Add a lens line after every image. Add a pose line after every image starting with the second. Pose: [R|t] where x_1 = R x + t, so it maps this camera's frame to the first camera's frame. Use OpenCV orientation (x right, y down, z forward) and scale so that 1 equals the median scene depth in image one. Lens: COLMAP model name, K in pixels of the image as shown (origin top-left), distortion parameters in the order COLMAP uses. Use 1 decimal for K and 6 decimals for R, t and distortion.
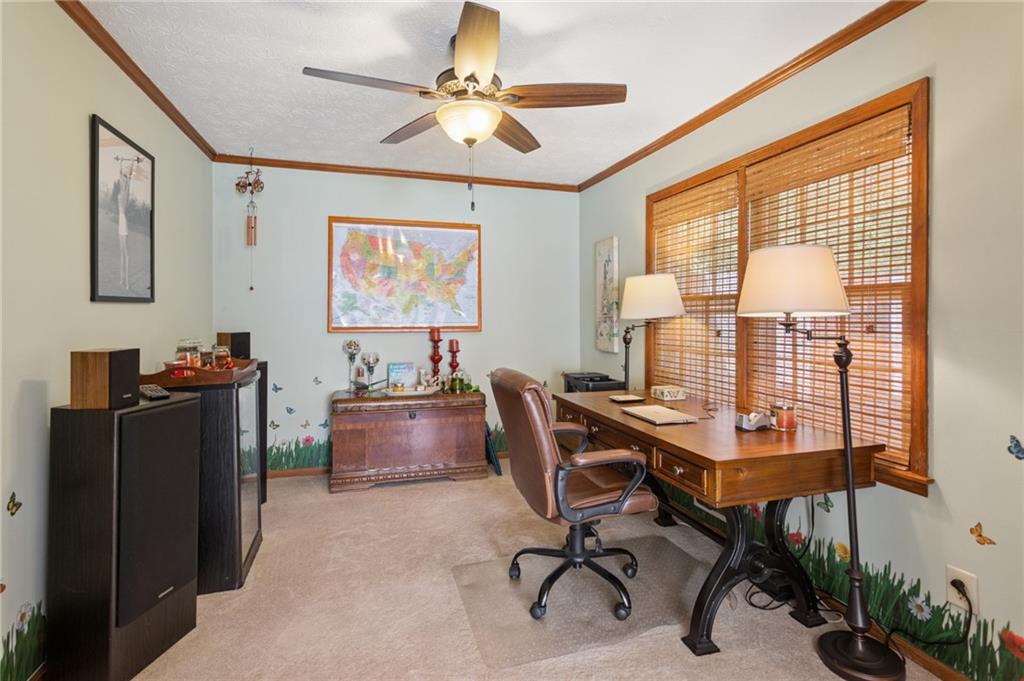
lens RADIAL K [[492.8, 0, 510.5], [0, 492.8, 309.0], [0, 0, 1]] dist [0.011477, -0.000733]
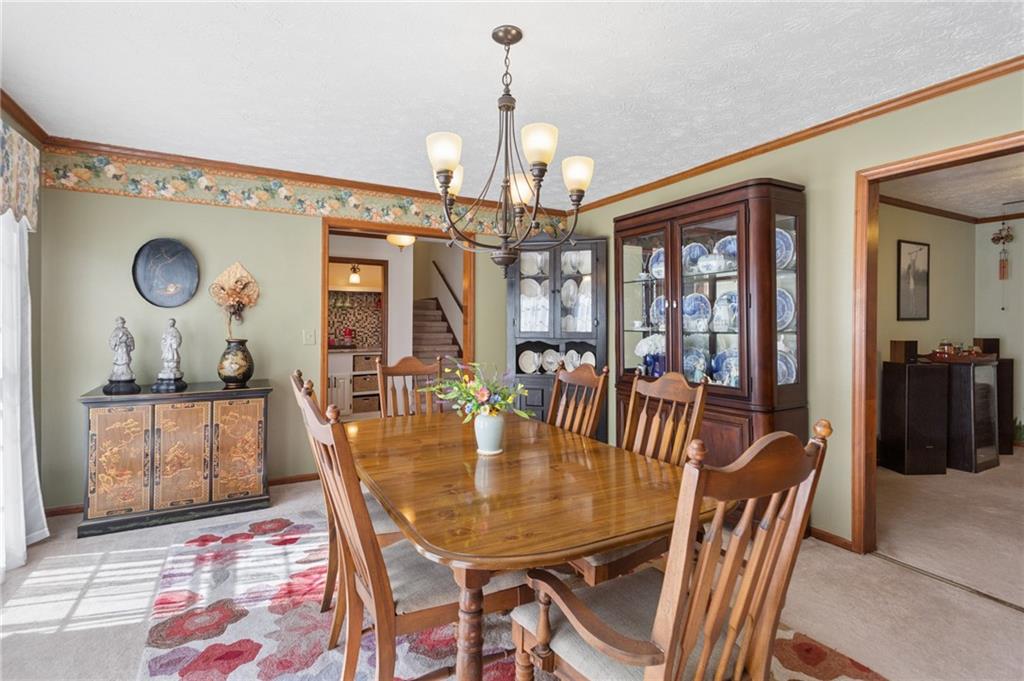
lens RADIAL K [[492.8, 0, 511.8], [0, 492.8, 321.7], [0, 0, 1]] dist [0.011477, -0.000733]
pose [[0.209216, 0.003842, -0.977862, 0.886304], [0.004189, 0.999980, 0.004825, -0.024214], [0.977860, -0.005106, 0.209196, -1.056906]]
